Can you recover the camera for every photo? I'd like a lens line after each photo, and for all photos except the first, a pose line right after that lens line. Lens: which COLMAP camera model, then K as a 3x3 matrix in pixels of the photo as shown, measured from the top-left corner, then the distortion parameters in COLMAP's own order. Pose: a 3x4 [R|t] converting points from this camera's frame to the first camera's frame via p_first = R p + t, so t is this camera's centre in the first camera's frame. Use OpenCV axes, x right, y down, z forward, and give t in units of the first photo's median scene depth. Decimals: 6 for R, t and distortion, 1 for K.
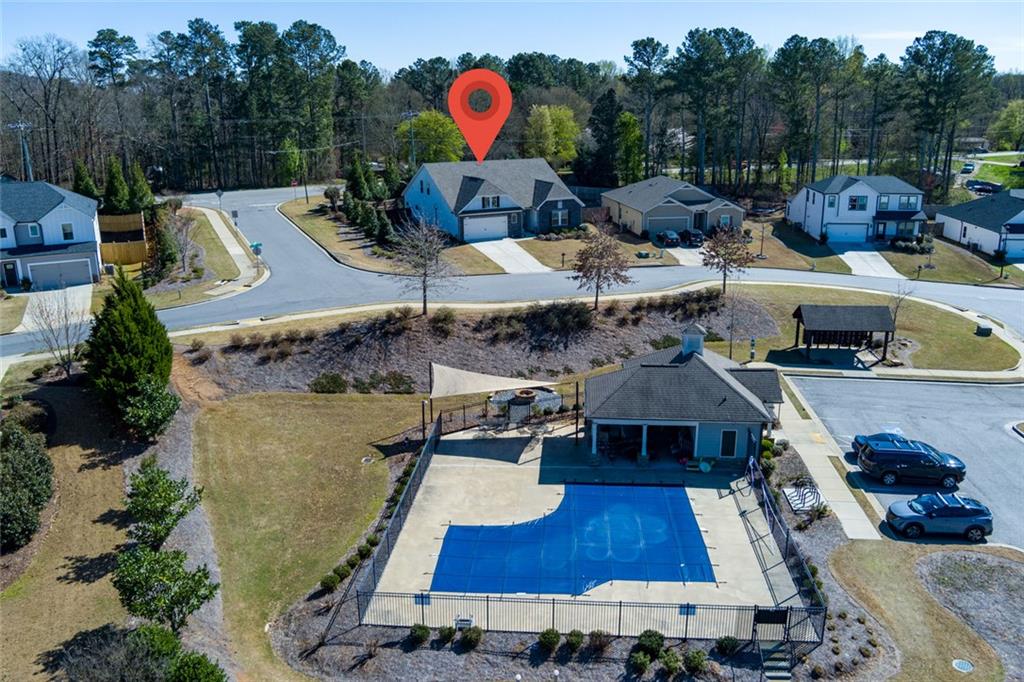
lens RADIAL K [[825.2, 0, 510.3], [0, 825.2, 339.0], [0, 0, 1]] dist [-0.074378, 0.019764]
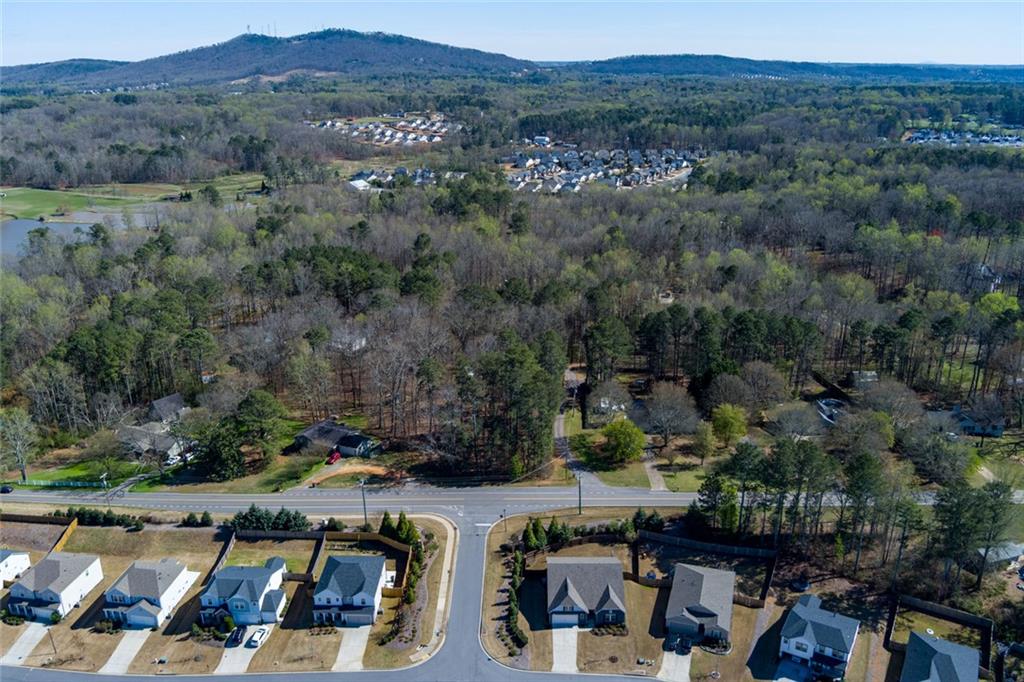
lens RADIAL K [[825.2, 0, 513.1], [0, 825.2, 342.4], [0, 0, 1]] dist [-0.074378, 0.019764]
pose [[0.900338, 0.152964, -0.407422, 0.646706], [-0.129582, 0.987956, 0.084567, -1.108503], [0.415451, -0.023344, 0.909316, -0.879807]]
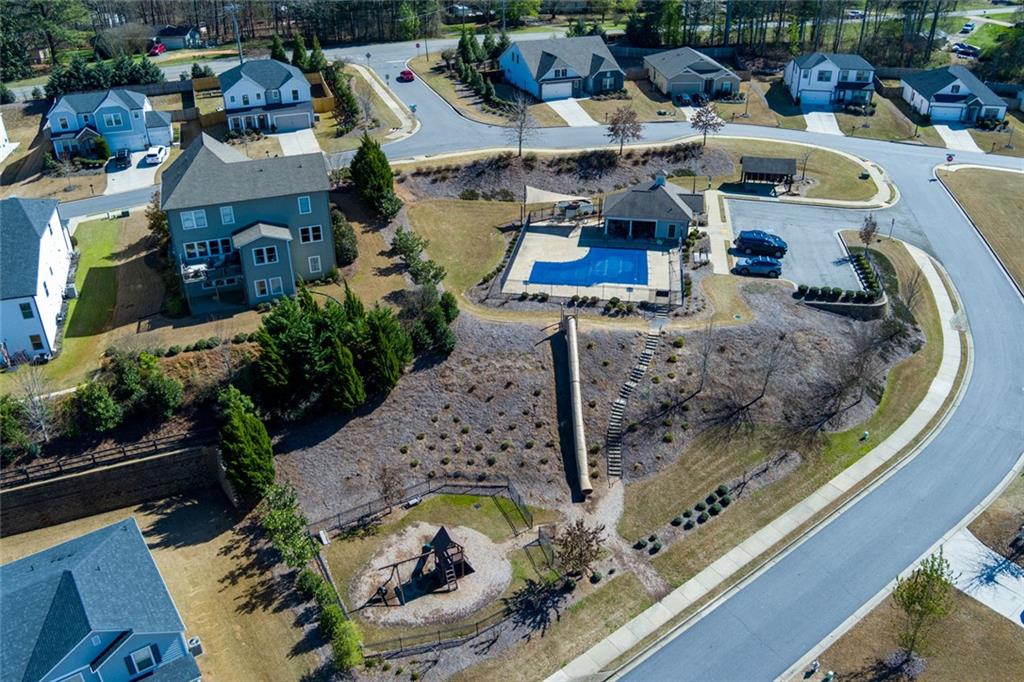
lens RADIAL K [[825.2, 0, 514.4], [0, 825.2, 348.8], [0, 0, 1]] dist [-0.074378, 0.019764]
pose [[0.996834, 0.042452, -0.067225, 0.016179], [-0.025422, 0.971320, 0.236413, -0.038113], [0.075333, -0.233955, 0.969324, -0.672214]]
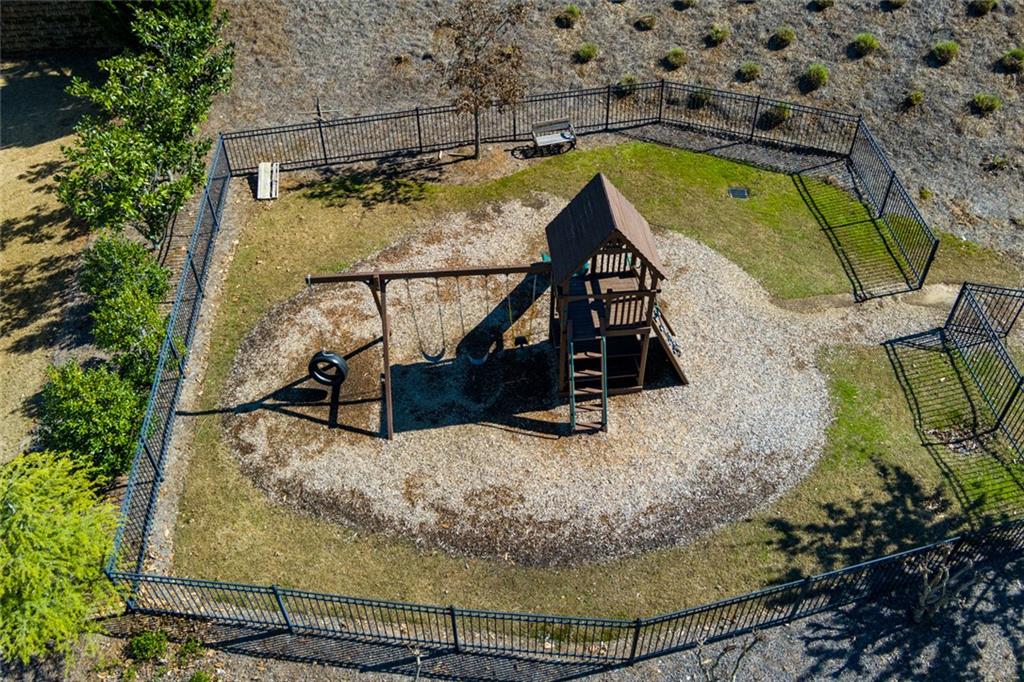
lens RADIAL K [[825.2, 0, 511.0], [0, 825.2, 340.6], [0, 0, 1]] dist [-0.074378, 0.019764]
pose [[0.905912, 0.287656, -0.310771, -0.046741], [-0.118798, 0.877038, 0.465502, 0.266856], [0.406462, -0.384784, 0.828692, -0.127734]]
